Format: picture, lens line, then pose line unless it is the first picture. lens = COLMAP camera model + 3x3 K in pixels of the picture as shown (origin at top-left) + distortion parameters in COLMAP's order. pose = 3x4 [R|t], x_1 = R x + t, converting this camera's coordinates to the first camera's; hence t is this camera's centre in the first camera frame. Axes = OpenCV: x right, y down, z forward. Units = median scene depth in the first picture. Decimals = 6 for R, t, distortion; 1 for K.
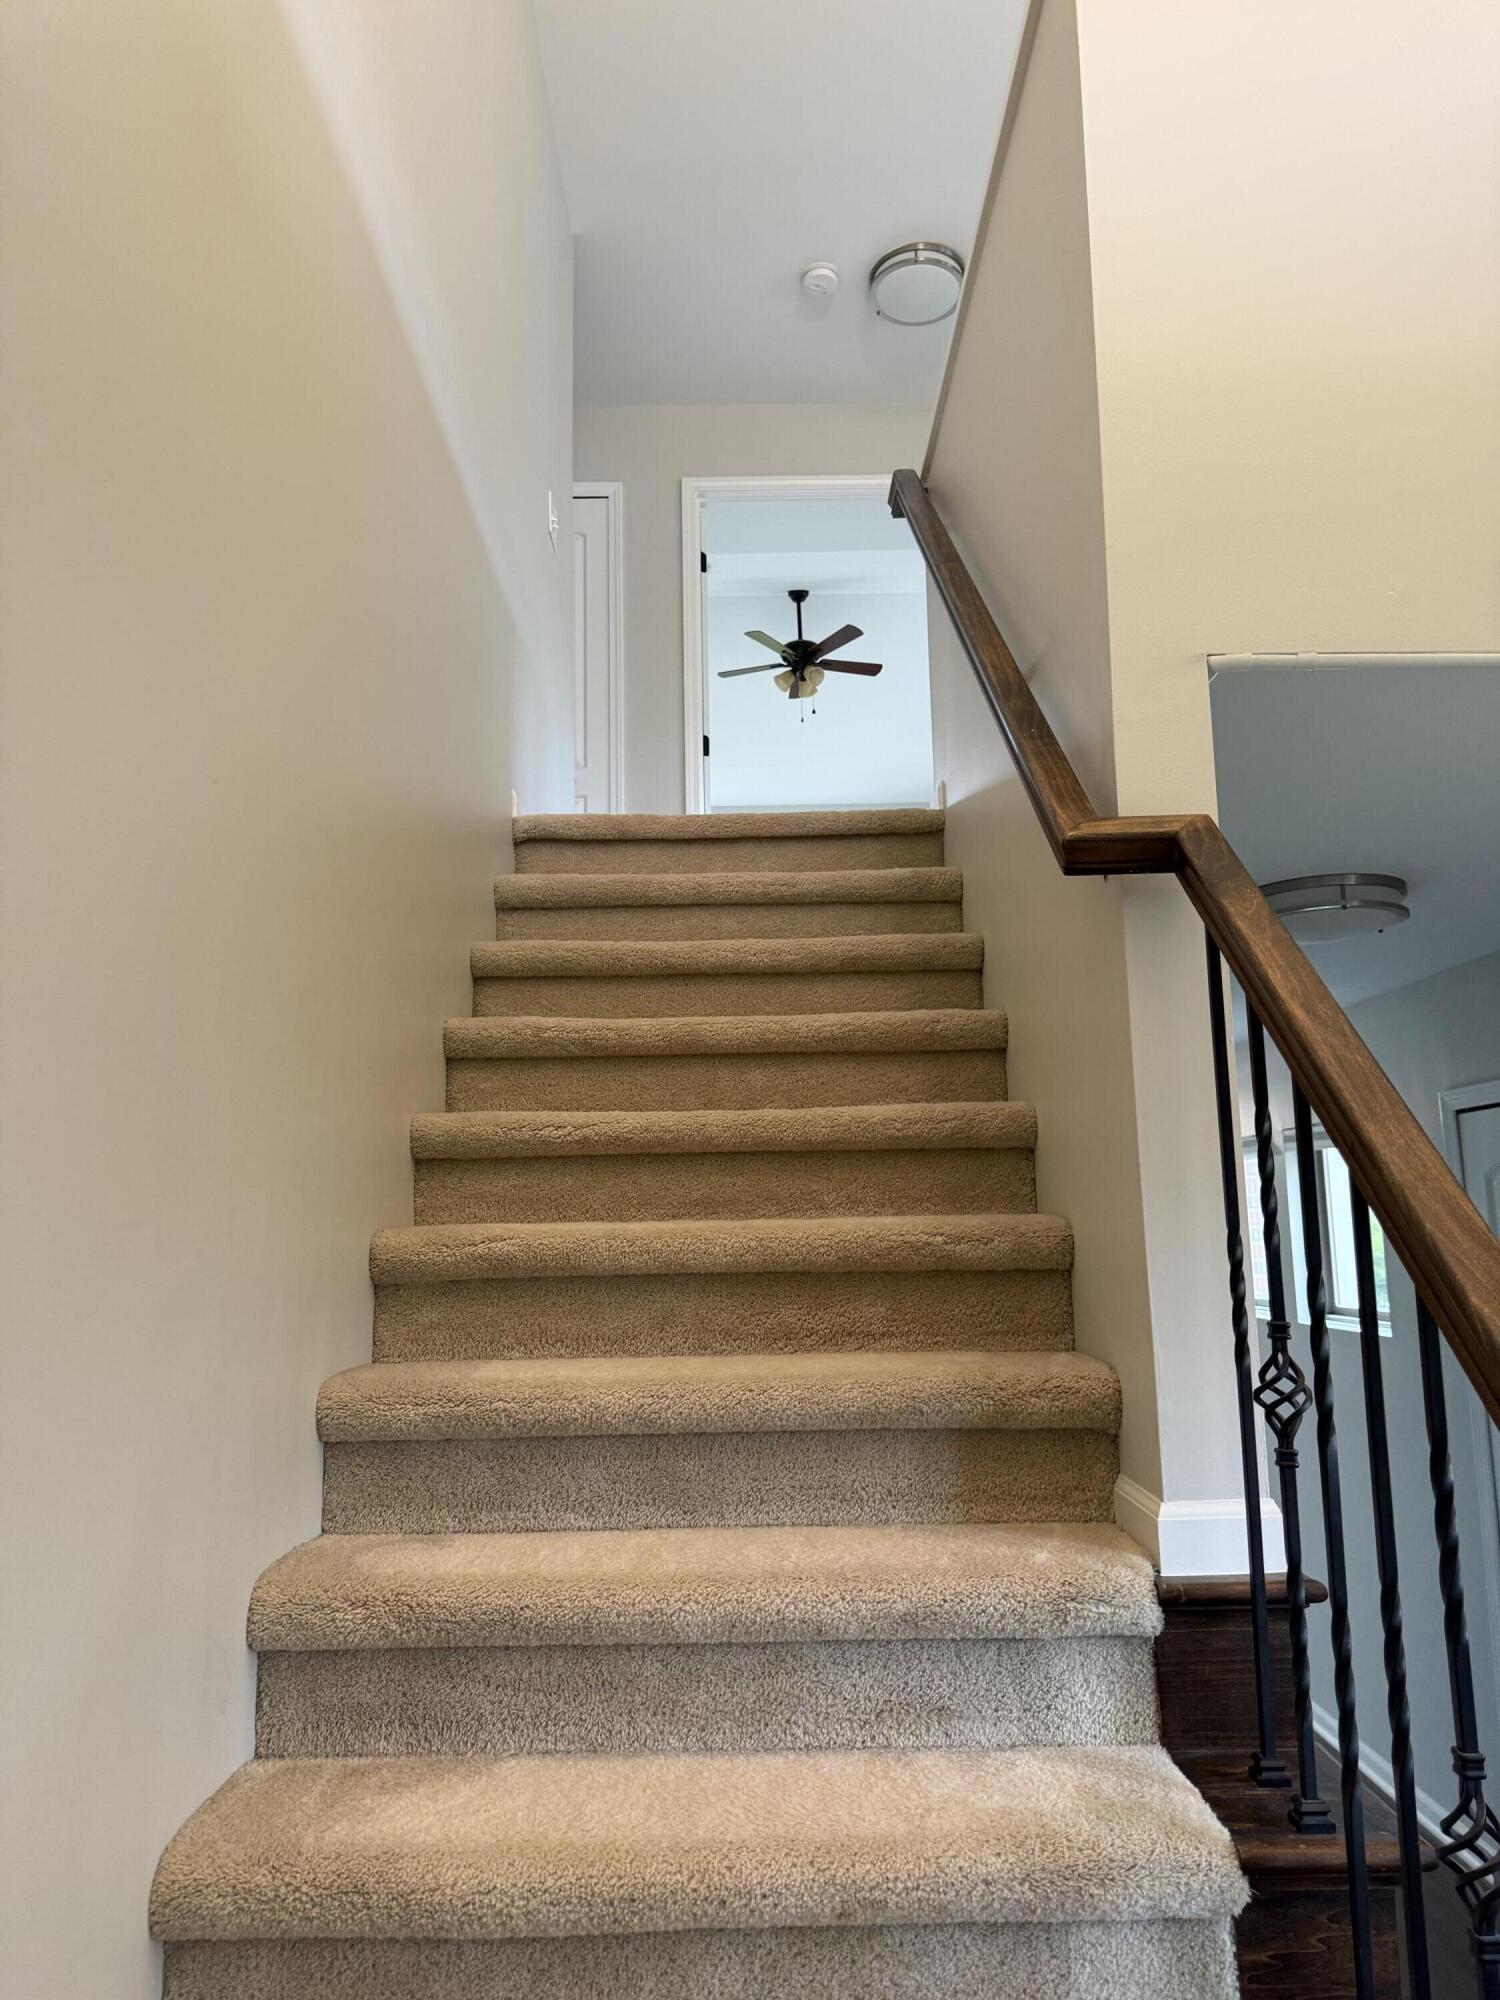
lens RADIAL K [[1409.9, 0, 750.0], [0, 1409.9, 1000.0], [0, 0, 1]] dist [0.122609, -0.134796]
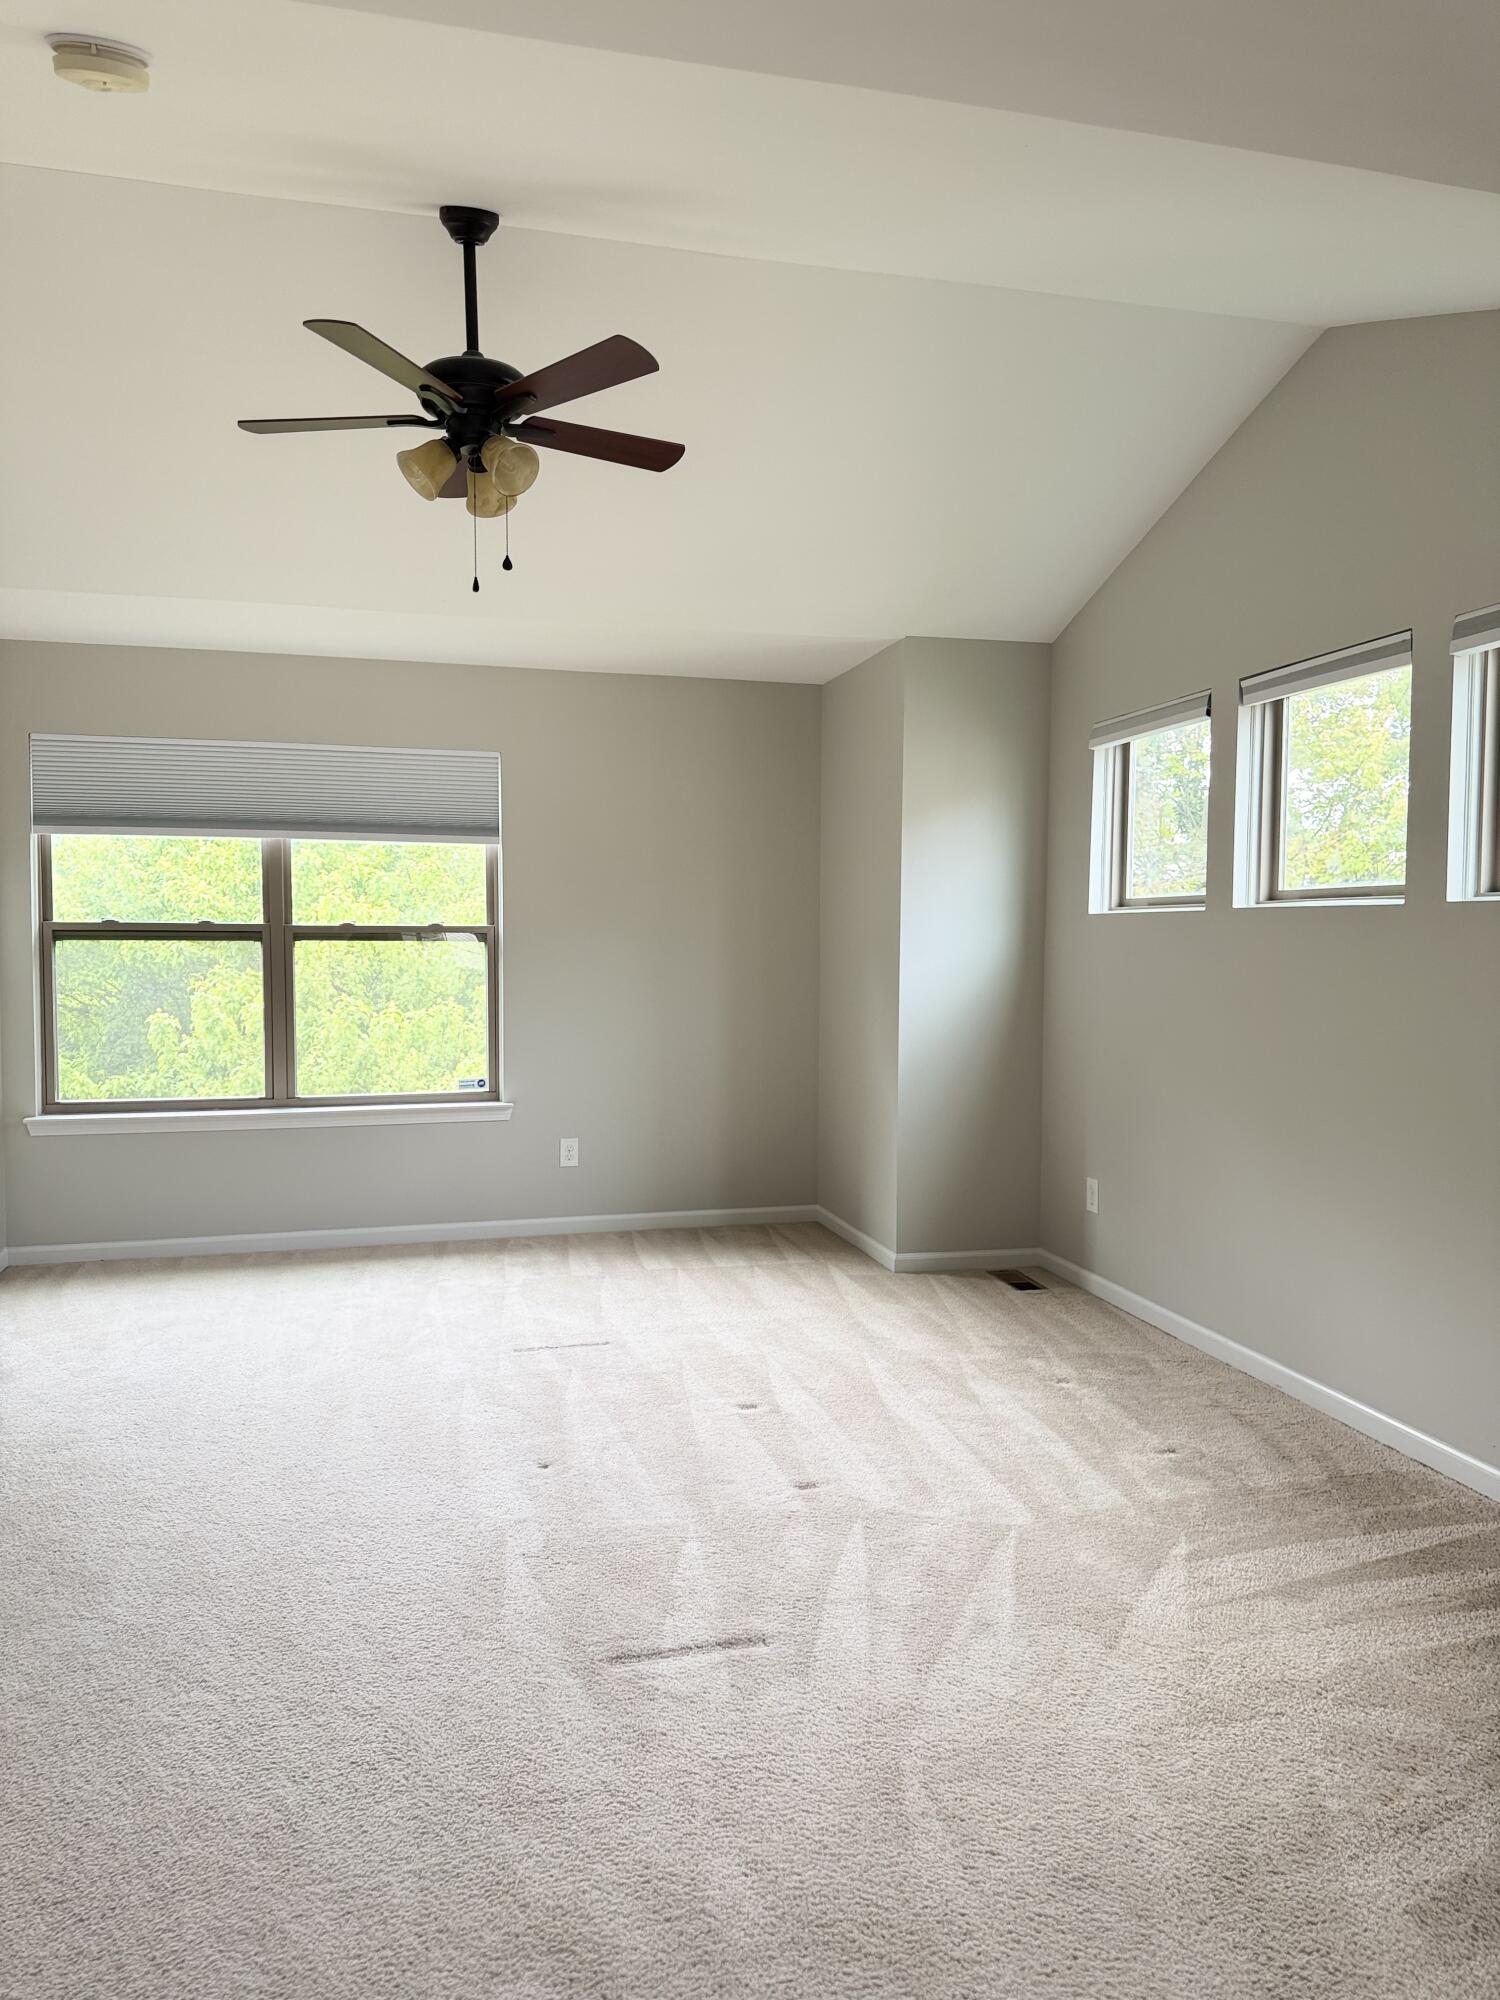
lens RADIAL K [[1406.1, 0, 745.1], [0, 1406.1, 1003.8], [0, 0, 1]] dist [0.098534, -0.127921]
pose [[0.970497, 0.007121, 0.241010, 0.022568], [-0.052986, 0.981428, 0.184367, -0.248049], [-0.235221, -0.191698, 0.952850, 0.895780]]
